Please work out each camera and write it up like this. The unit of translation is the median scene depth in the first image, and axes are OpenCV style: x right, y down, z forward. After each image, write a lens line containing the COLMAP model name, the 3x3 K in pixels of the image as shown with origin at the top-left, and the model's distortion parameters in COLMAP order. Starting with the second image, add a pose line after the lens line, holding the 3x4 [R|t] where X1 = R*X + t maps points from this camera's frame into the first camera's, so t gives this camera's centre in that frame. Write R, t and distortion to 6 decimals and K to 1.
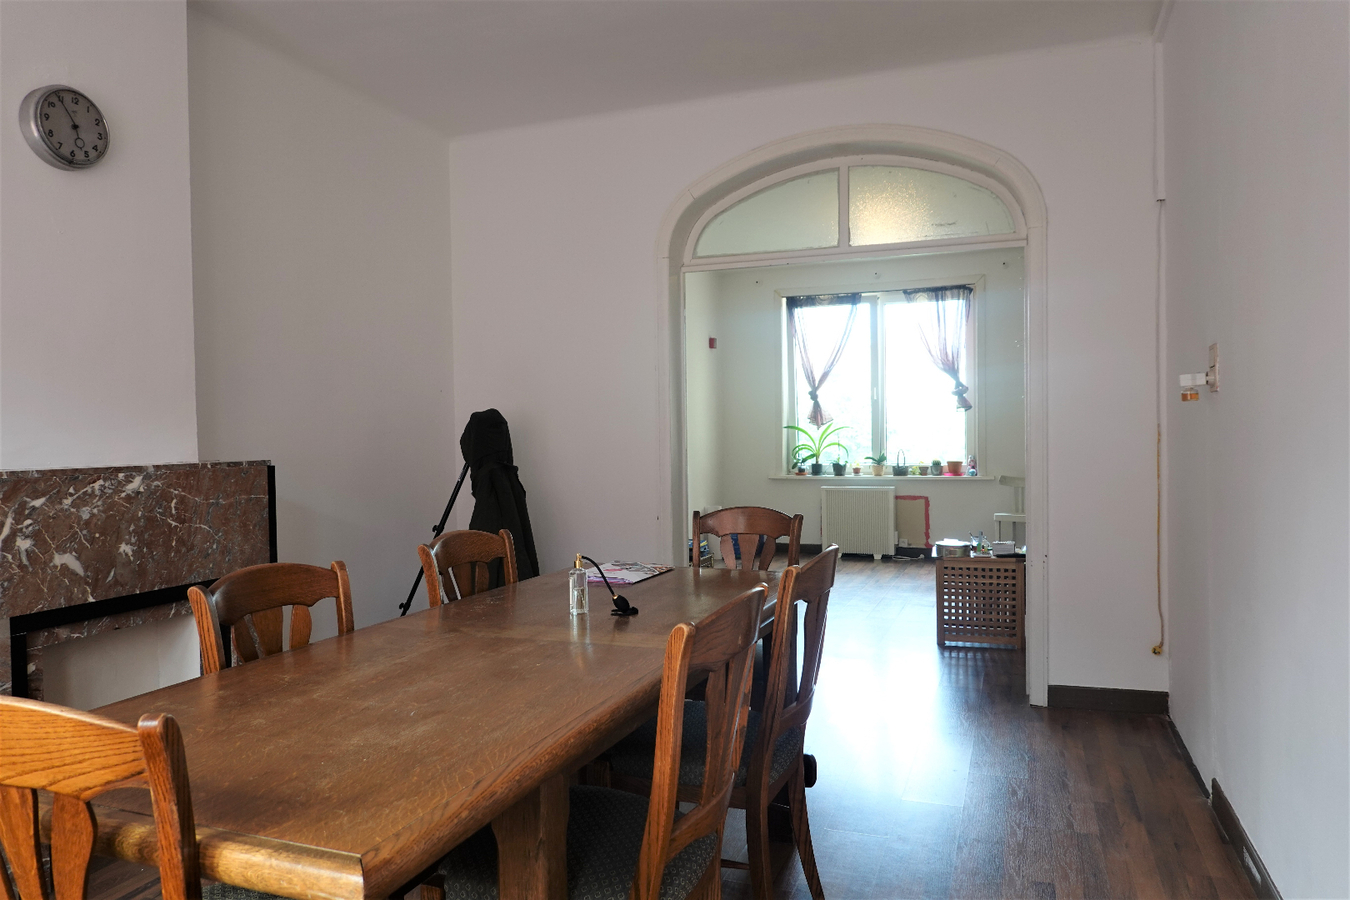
lens RADIAL K [[905.2, 0, 676.7], [0, 905.2, 454.6], [0, 0, 1]] dist [0.003866, 0.001835]
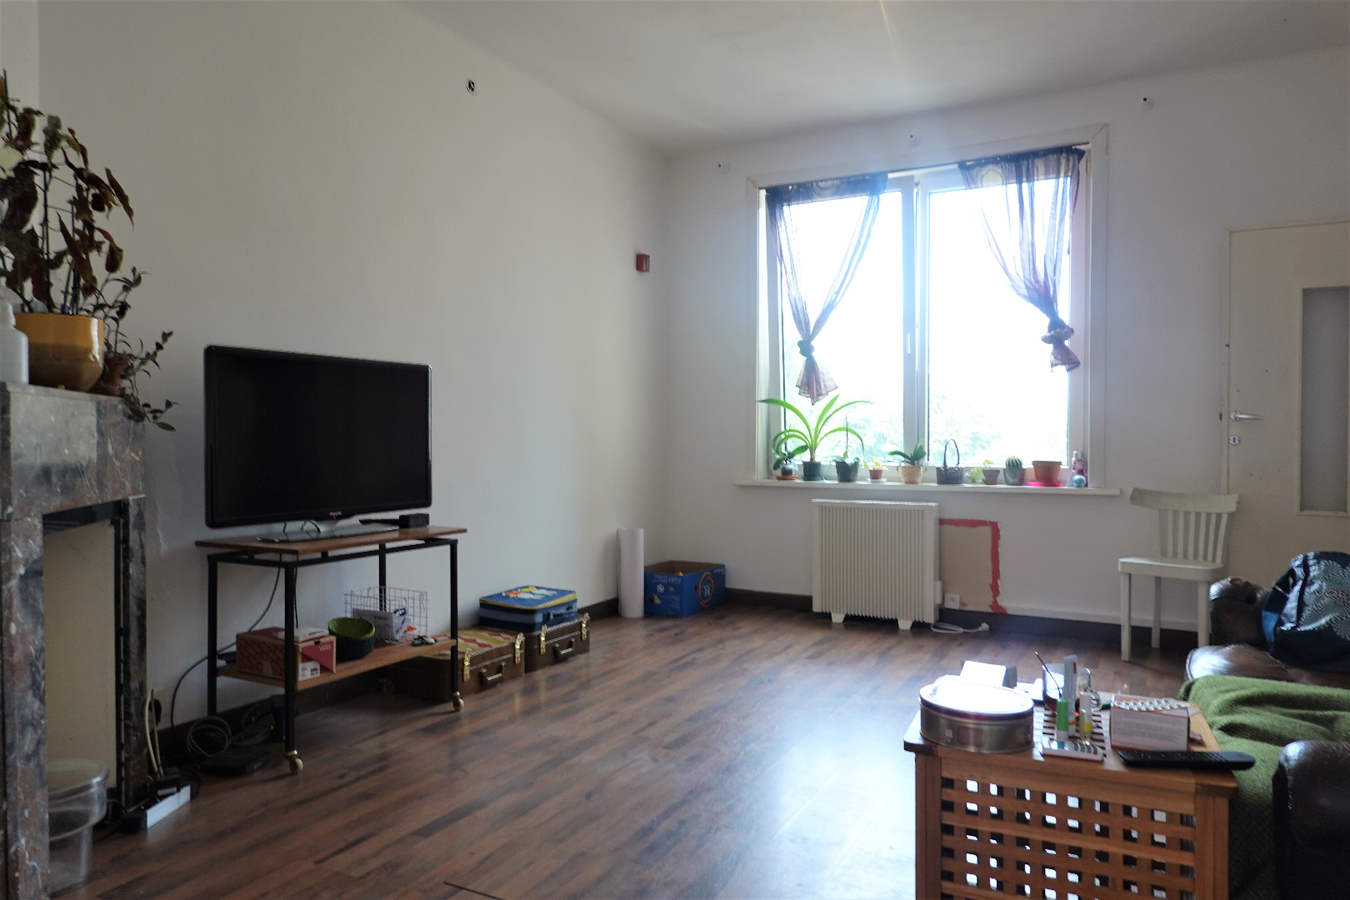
lens RADIAL K [[905.2, 0, 673.0], [0, 905.2, 446.4], [0, 0, 1]] dist [0.003866, 0.001835]
pose [[0.992360, 0.017205, -0.122170, 0.141305], [-0.018883, 0.999742, -0.012594, 0.009642], [0.121922, 0.014805, 0.992429, 0.401335]]
